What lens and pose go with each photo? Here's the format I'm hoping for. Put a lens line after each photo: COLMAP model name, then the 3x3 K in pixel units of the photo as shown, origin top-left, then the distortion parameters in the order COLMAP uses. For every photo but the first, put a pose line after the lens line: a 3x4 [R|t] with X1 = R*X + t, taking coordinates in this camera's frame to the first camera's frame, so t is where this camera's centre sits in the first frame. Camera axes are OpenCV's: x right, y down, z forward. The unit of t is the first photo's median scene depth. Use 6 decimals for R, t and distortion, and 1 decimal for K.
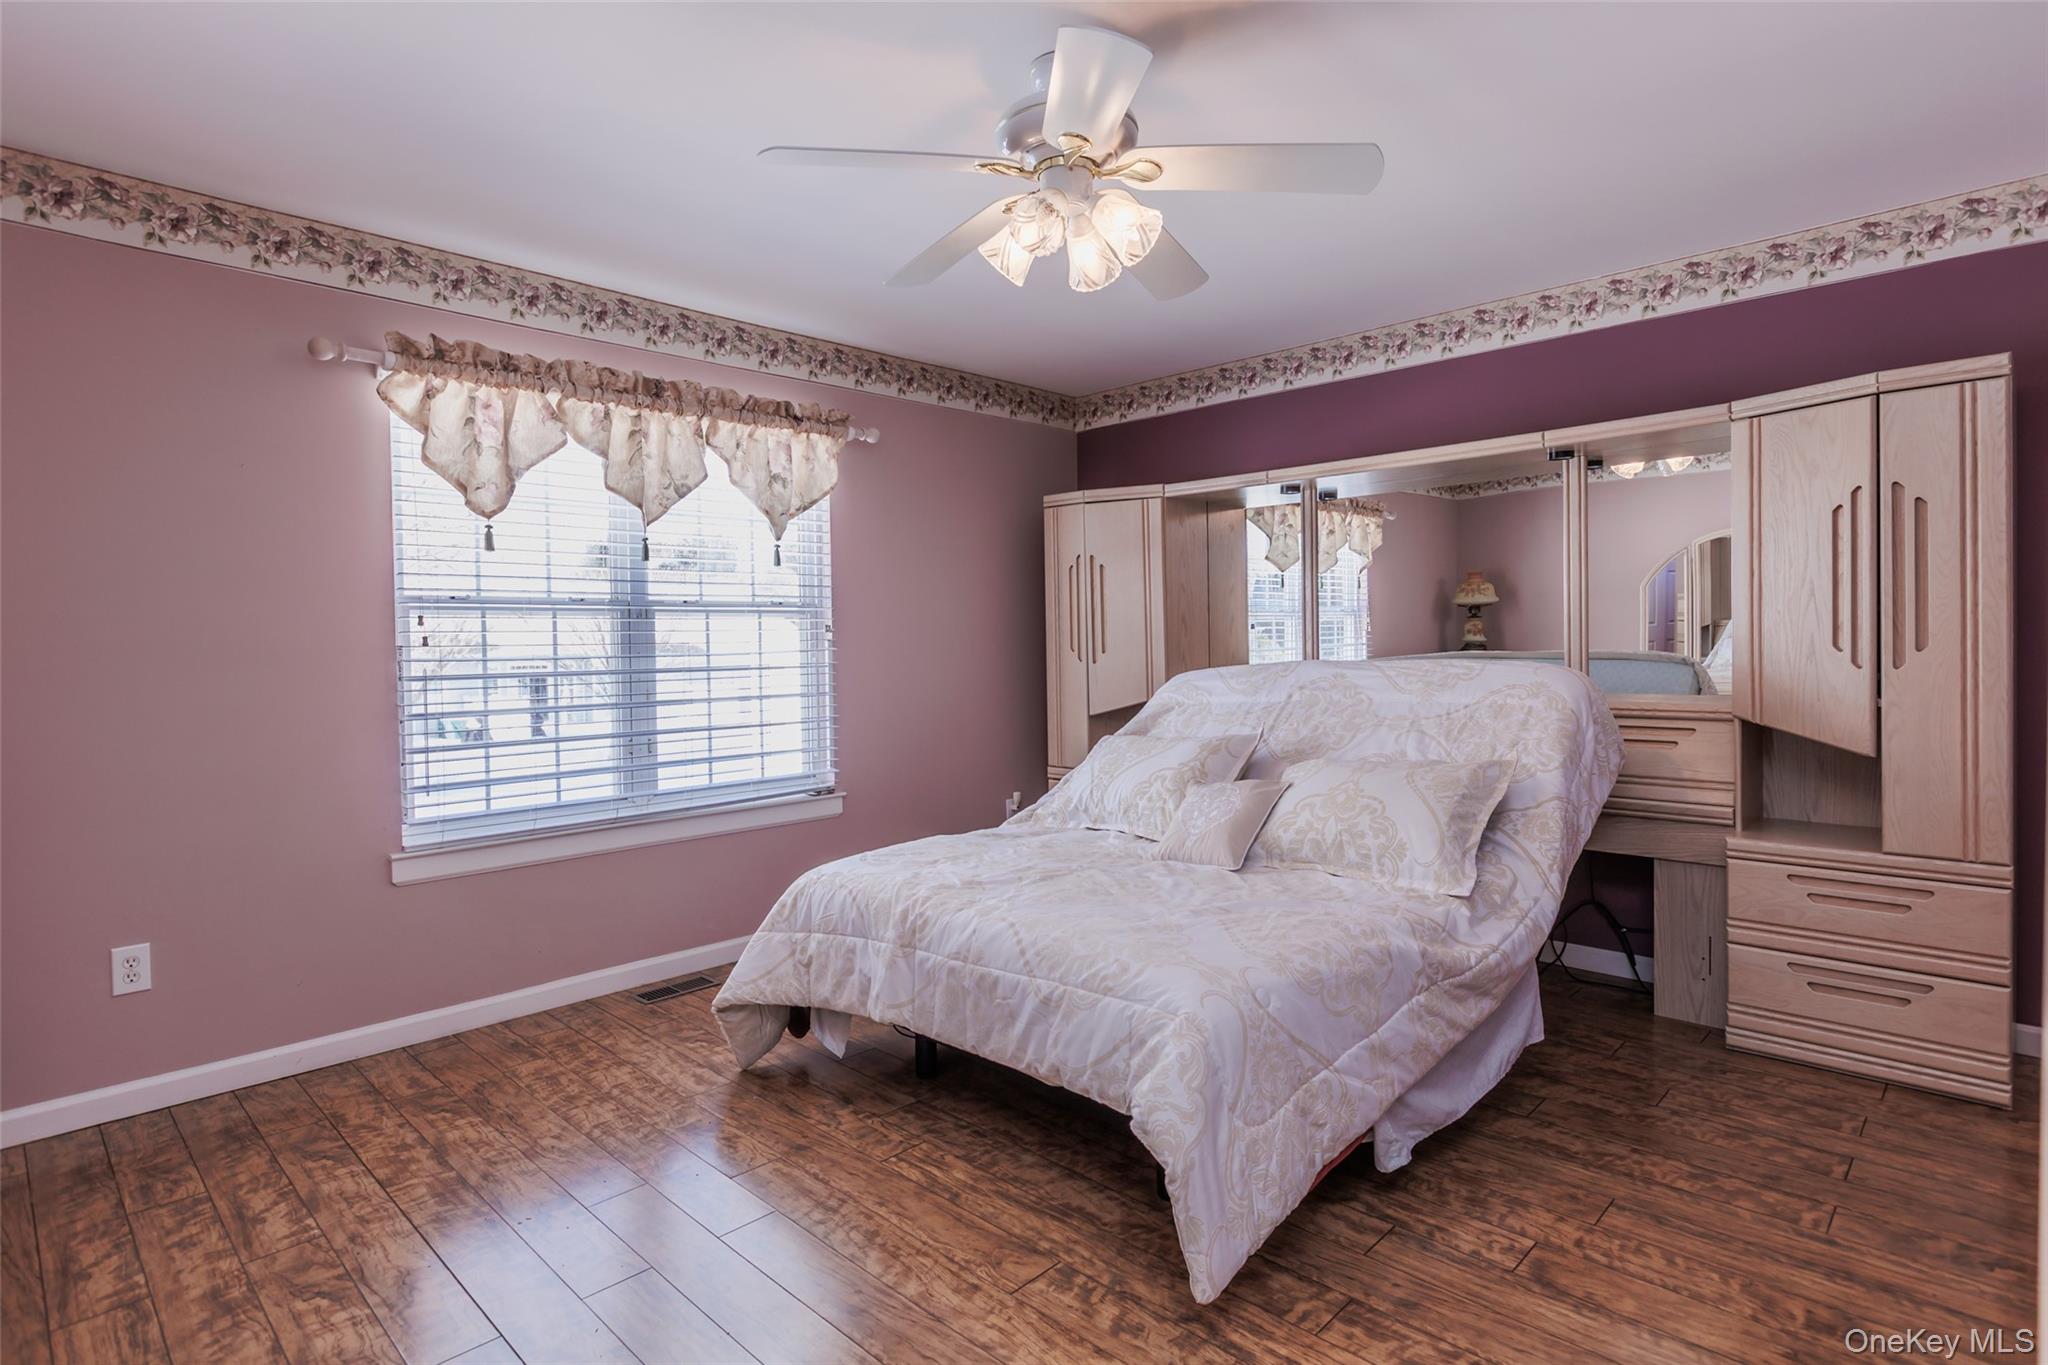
lens RADIAL K [[1041.2, 0, 1025.3], [0, 1041.2, 670.0], [0, 0, 1]] dist [0.000519, -0.000836]
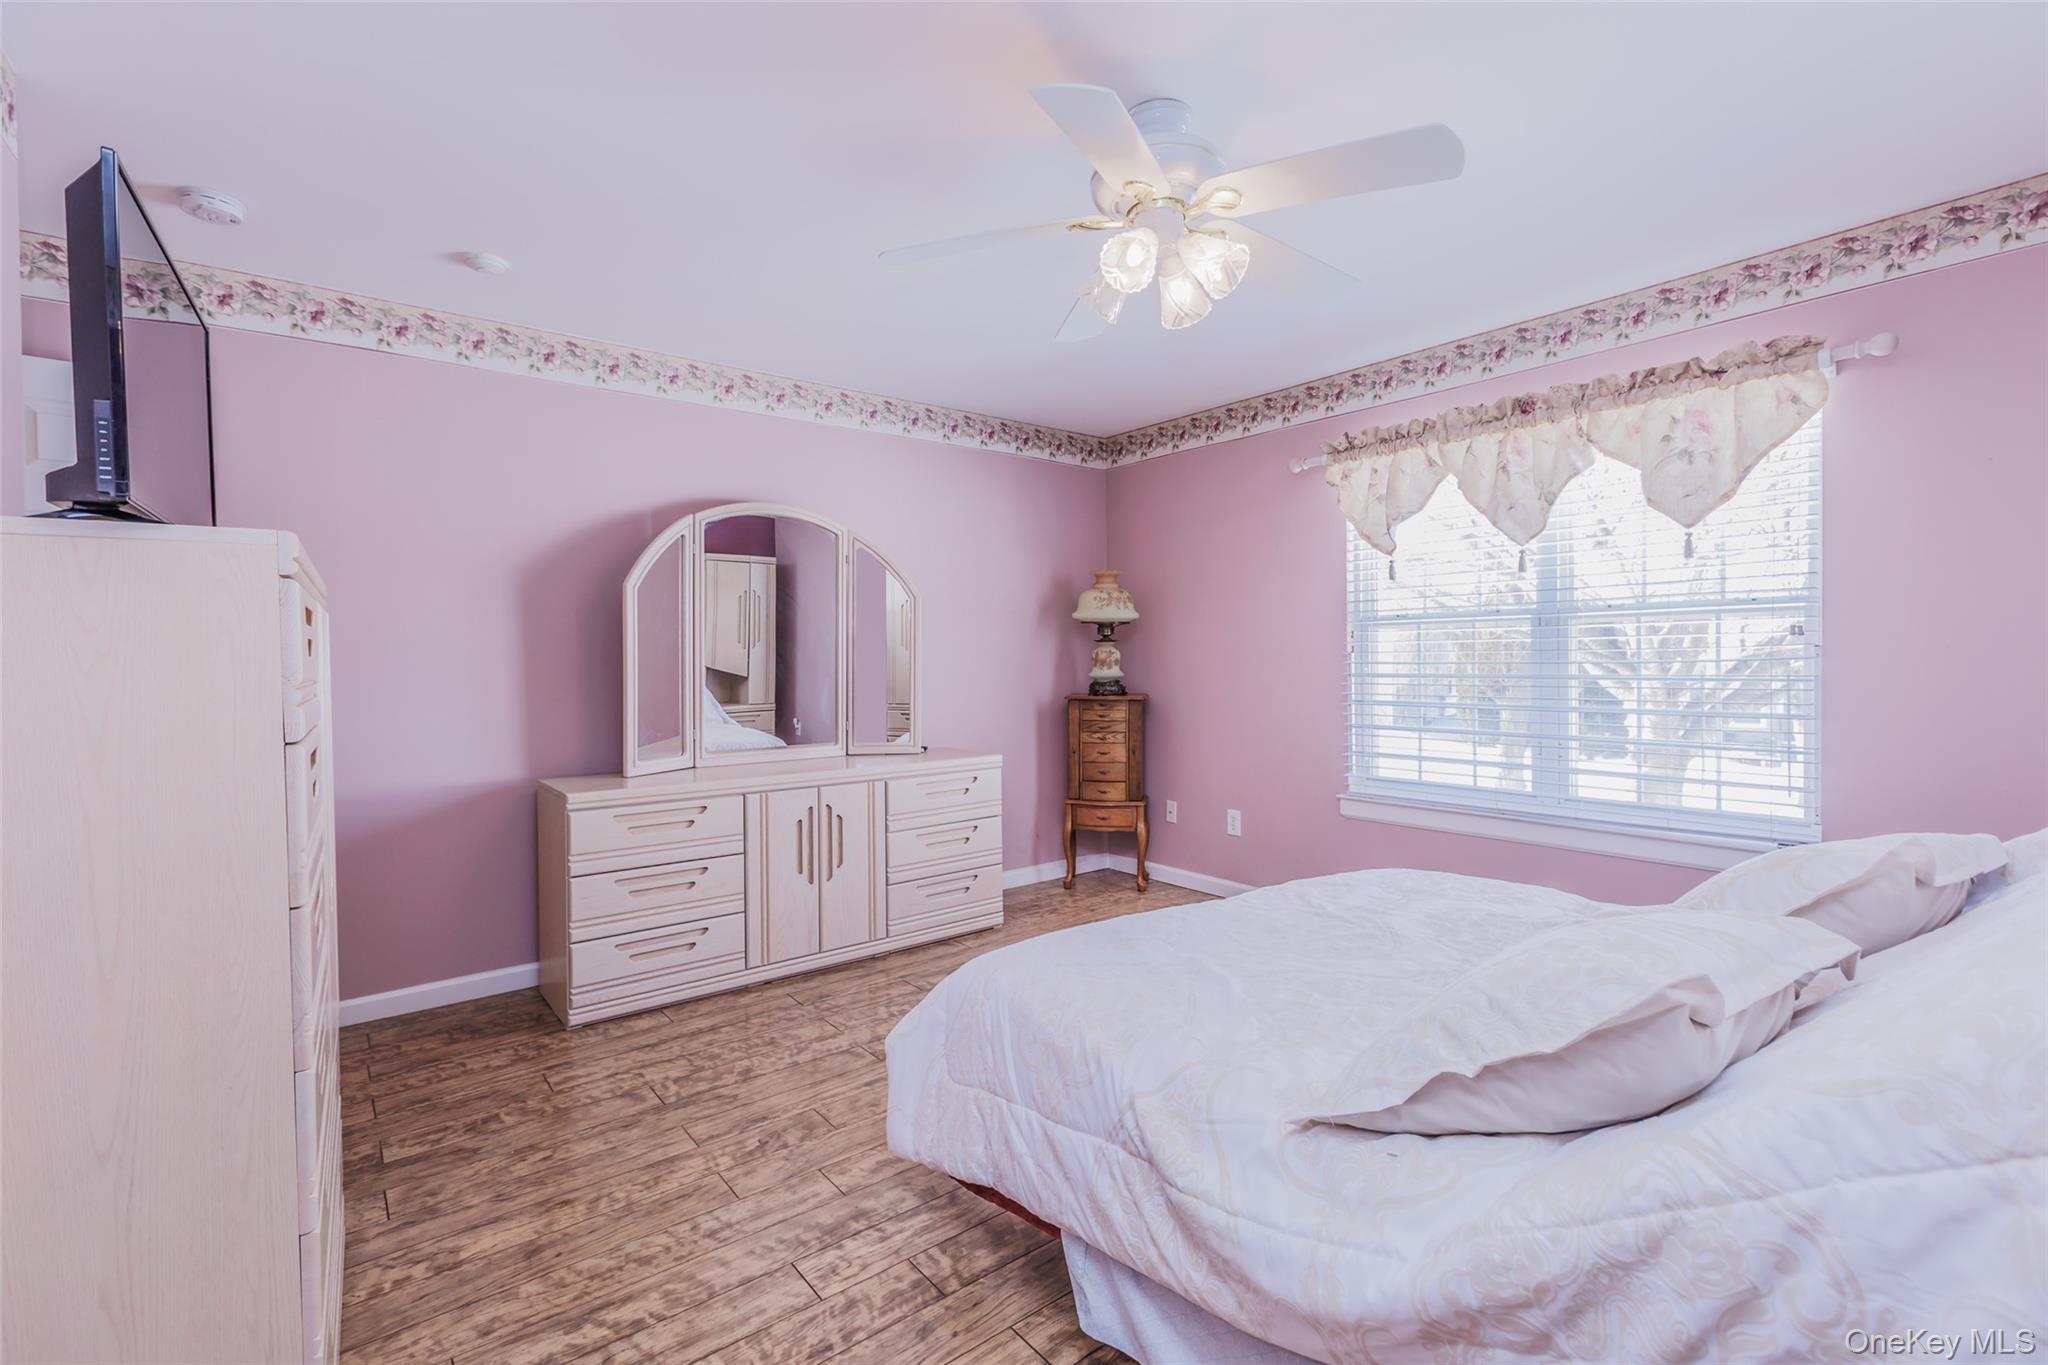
lens RADIAL K [[917.4, 0, 1025.1], [0, 917.4, 682.8], [0, 0, 1]] dist [0.005880, -0.000864]
pose [[-0.133299, 0.045058, -0.990051, 0.694392], [-0.011570, 0.998827, 0.047015, -0.034403], [0.991008, 0.017722, -0.132621, 0.693034]]
